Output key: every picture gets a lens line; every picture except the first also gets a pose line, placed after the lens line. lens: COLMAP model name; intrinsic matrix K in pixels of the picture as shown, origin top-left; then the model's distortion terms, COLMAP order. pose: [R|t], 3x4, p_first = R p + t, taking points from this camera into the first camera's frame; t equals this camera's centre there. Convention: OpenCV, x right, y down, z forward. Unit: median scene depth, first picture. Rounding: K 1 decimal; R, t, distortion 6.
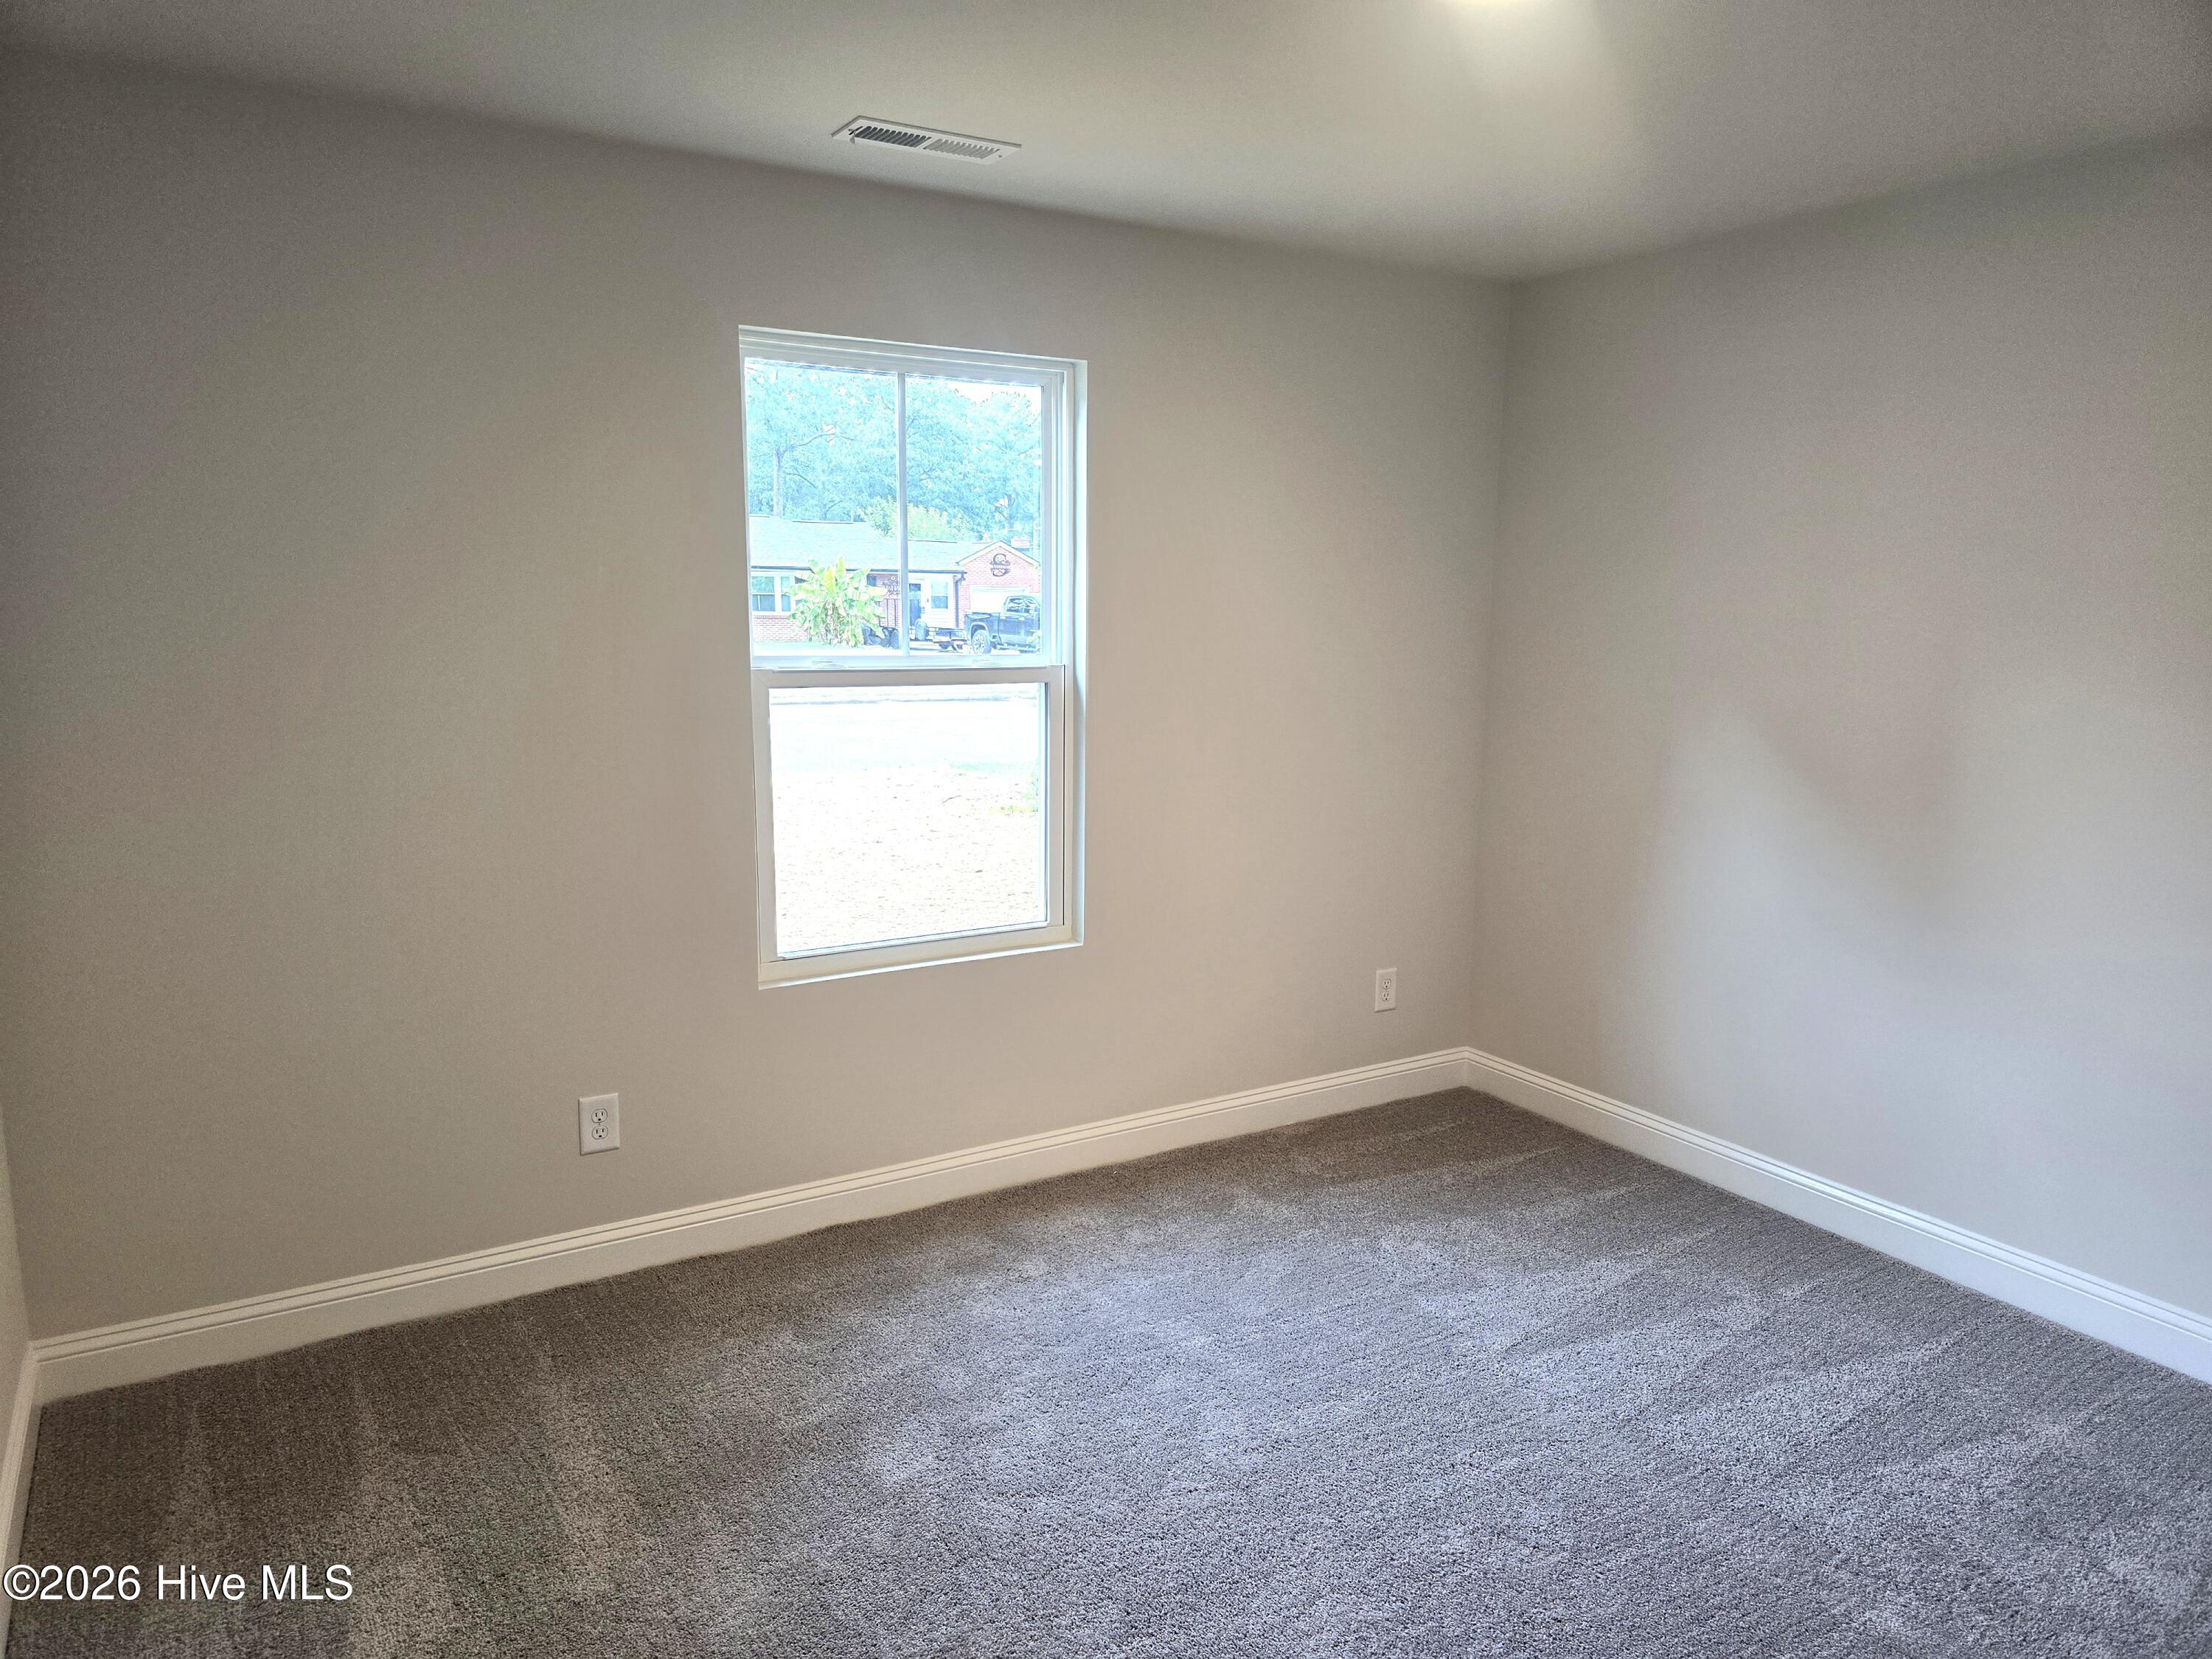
lens RADIAL K [[1509.1, 0, 1106.0], [0, 1509.1, 829.5], [0, 0, 1]] dist [0.047163, 0.000035]
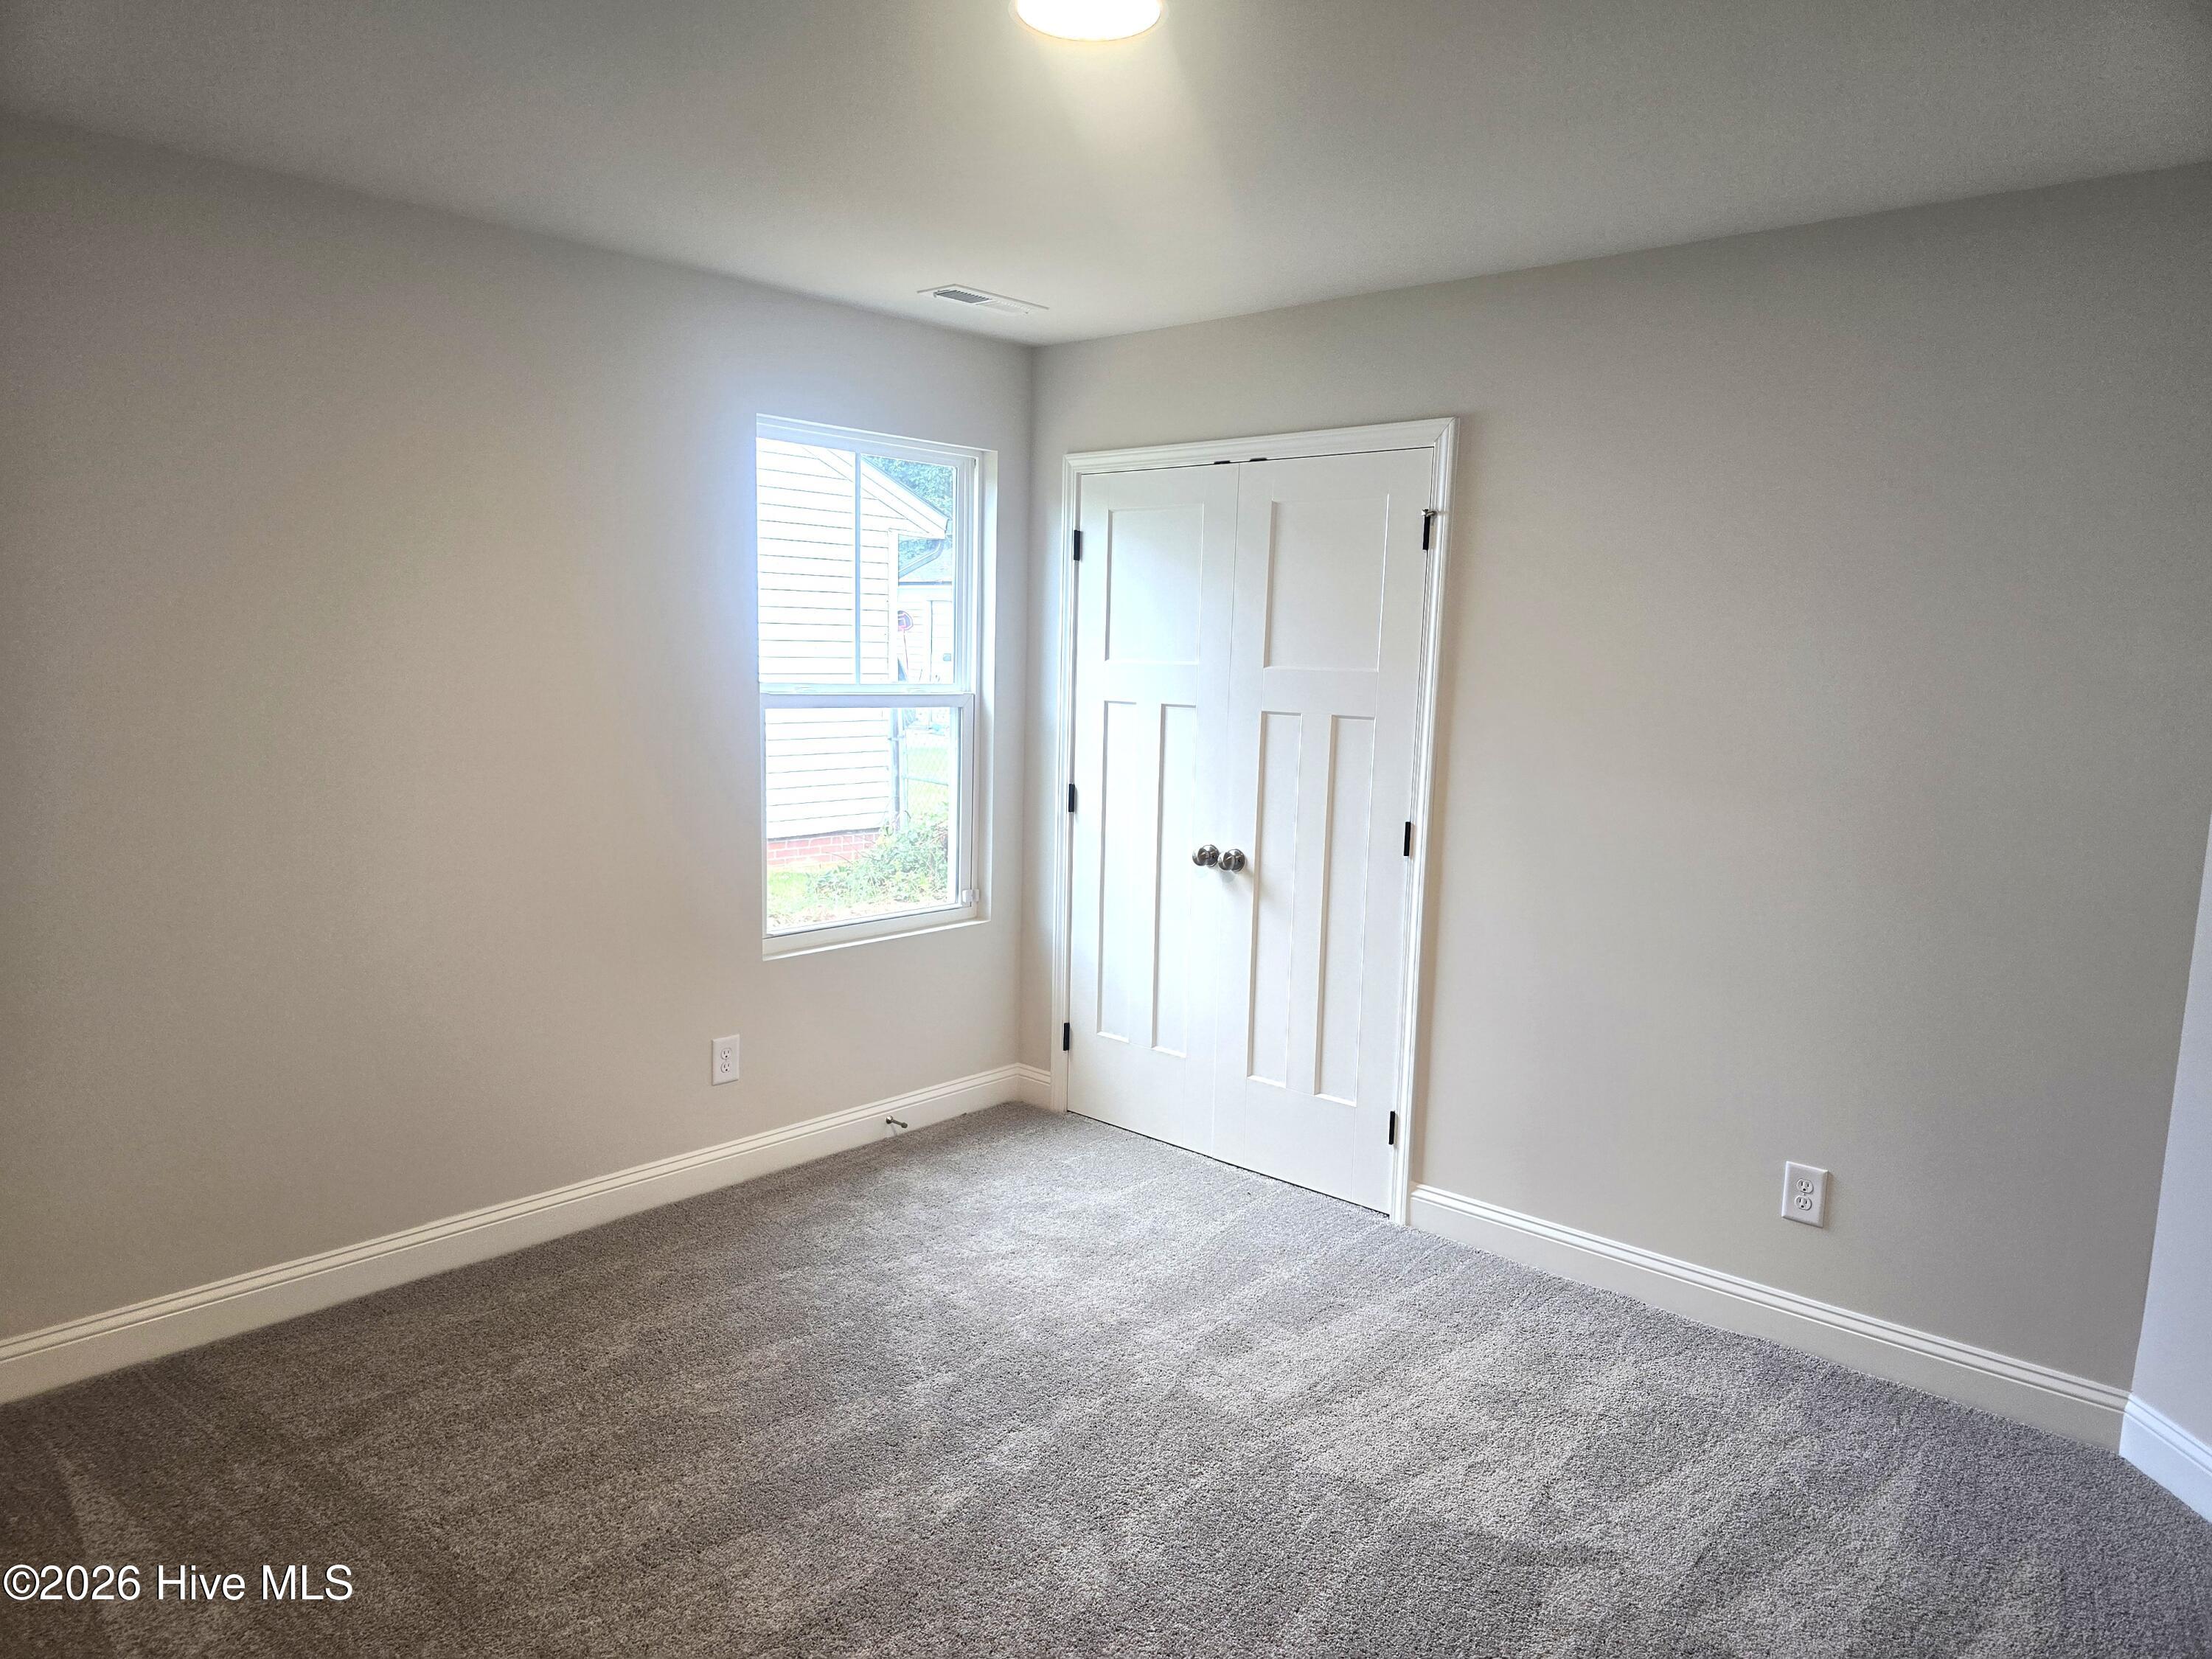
lens RADIAL K [[1466.7, 0, 1104.8], [0, 1466.7, 797.1], [0, 0, 1]] dist [-0.000617, -0.000656]
pose [[0.955763, -0.008628, 0.294010, -0.304758], [0.020439, 0.999102, -0.037124, 0.024578], [-0.293426, 0.041491, 0.955081, -0.183726]]
